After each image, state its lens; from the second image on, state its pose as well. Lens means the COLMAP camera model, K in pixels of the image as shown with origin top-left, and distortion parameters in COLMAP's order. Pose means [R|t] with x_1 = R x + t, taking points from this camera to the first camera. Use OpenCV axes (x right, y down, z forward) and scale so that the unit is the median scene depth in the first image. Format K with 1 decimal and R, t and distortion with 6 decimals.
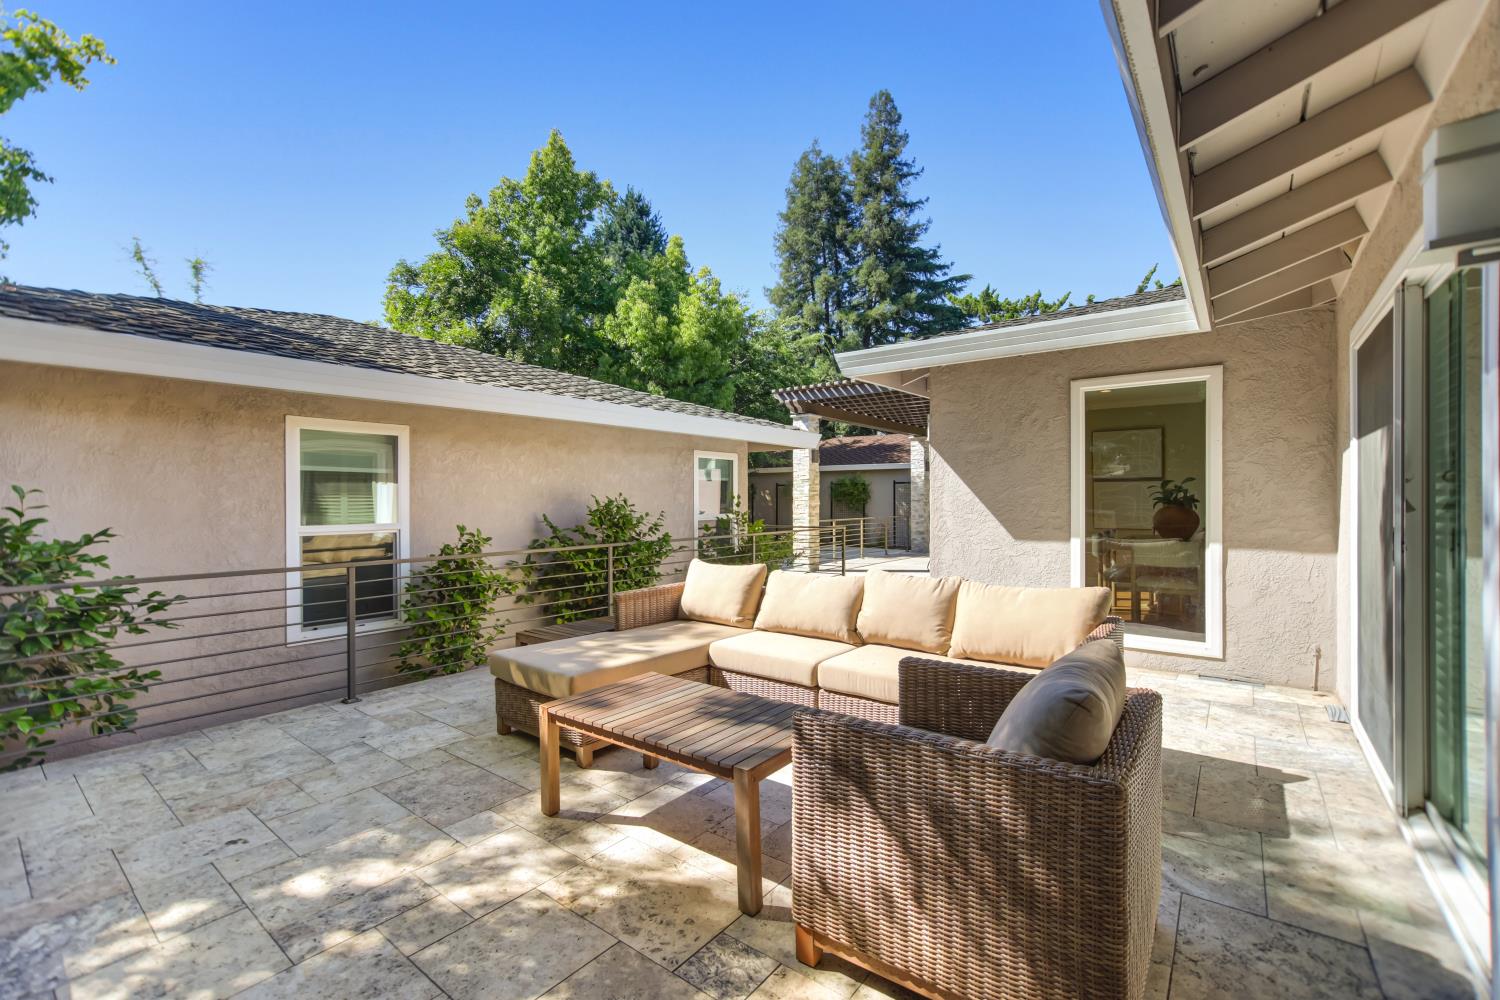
lens RADIAL K [[642.3, 0, 752.4], [0, 642.3, 502.2], [0, 0, 1]] dist [-0.003521, -0.000469]
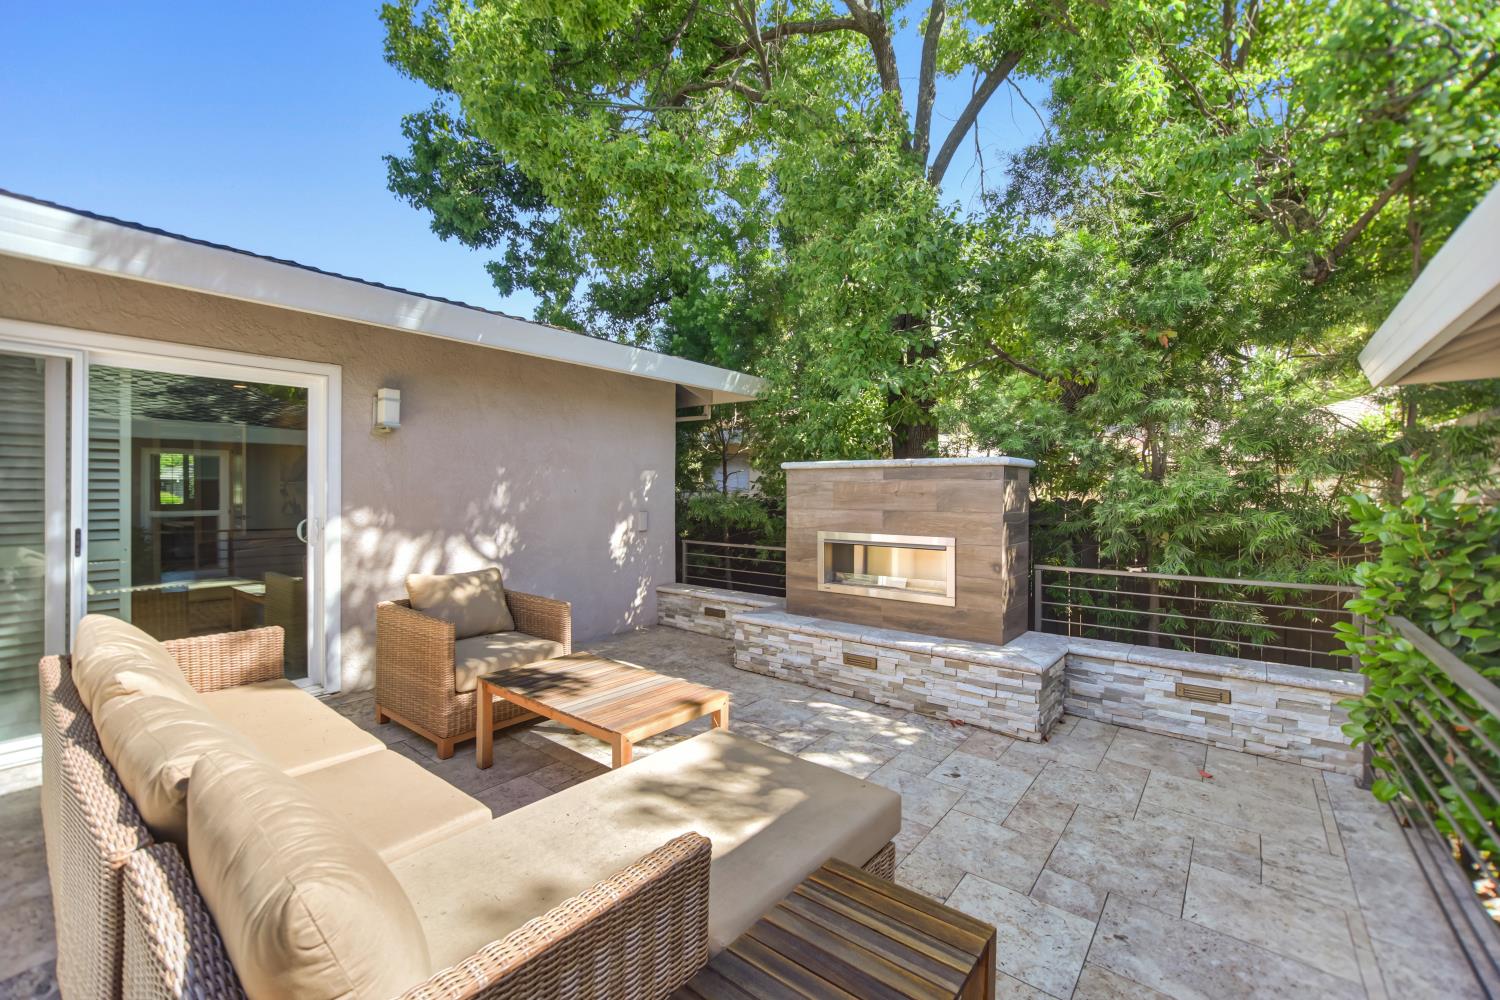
lens RADIAL K [[615.7, 0, 746.5], [0, 615.7, 498.3], [0, 0, 1]] dist [-0.008415, 0.000082]
pose [[-0.999654, -0.010848, 0.023974, -0.199888], [-0.010840, 0.999941, 0.000495, -0.010069], [-0.023978, 0.000235, -0.999712, 1.078286]]
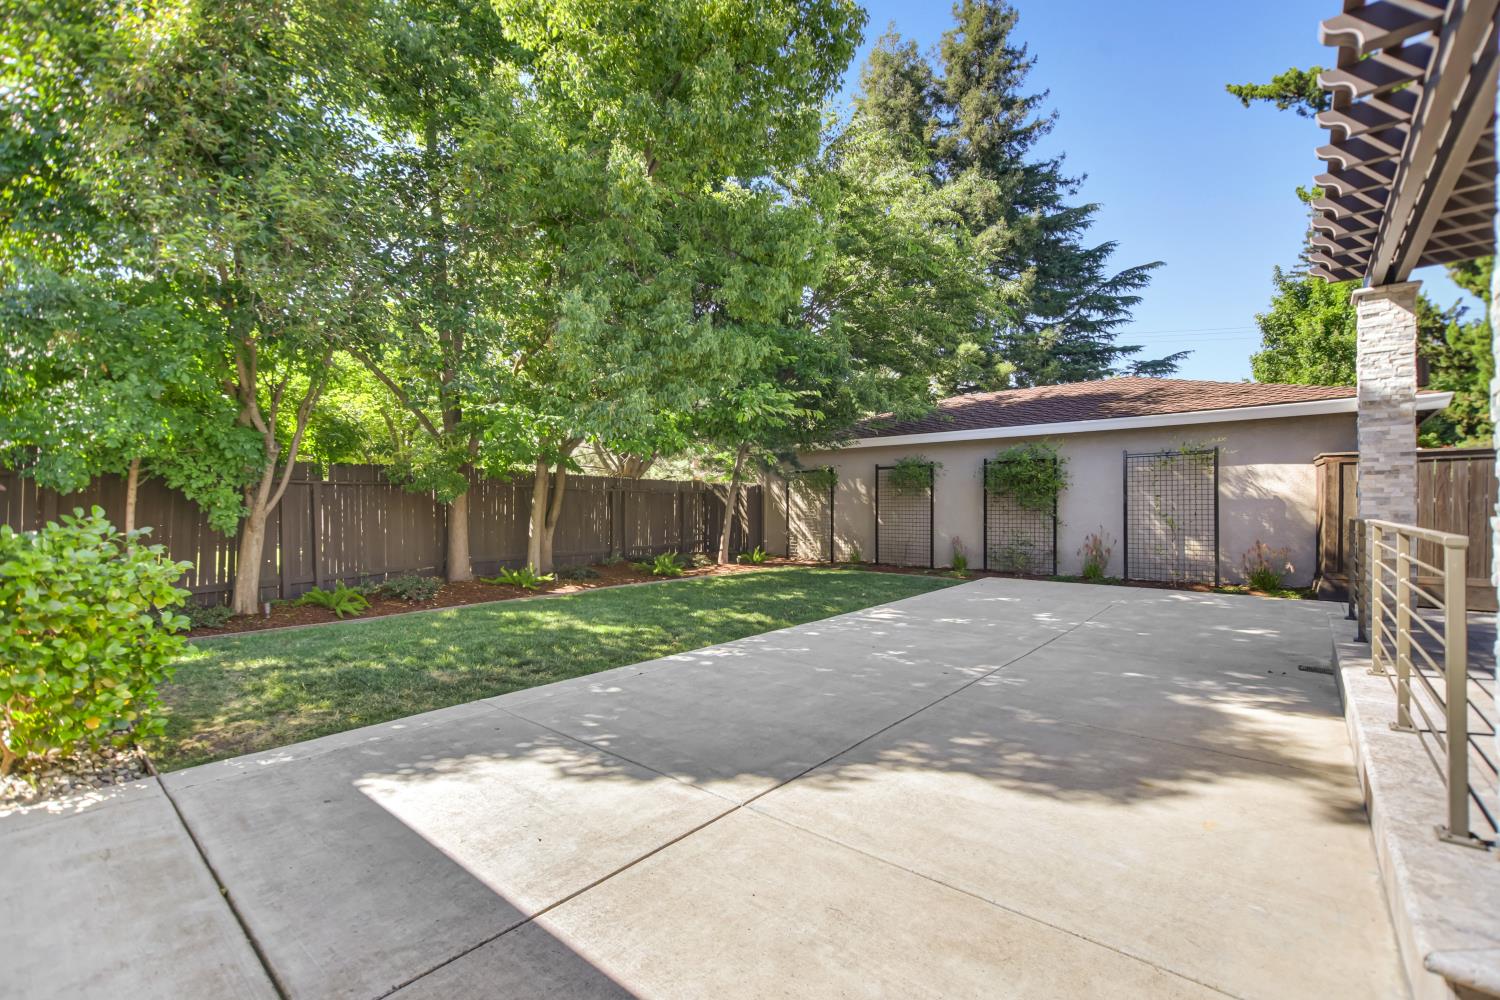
lens RADIAL K [[642.3, 0, 765.9], [0, 642.3, 507.3], [0, 0, 1]] dist [-0.003521, -0.000469]
pose [[0.999232, -0.005788, -0.038750, -0.030572], [0.005615, 0.999974, -0.004579, 0.007742], [0.038775, 0.004358, 0.999238, 0.327742]]
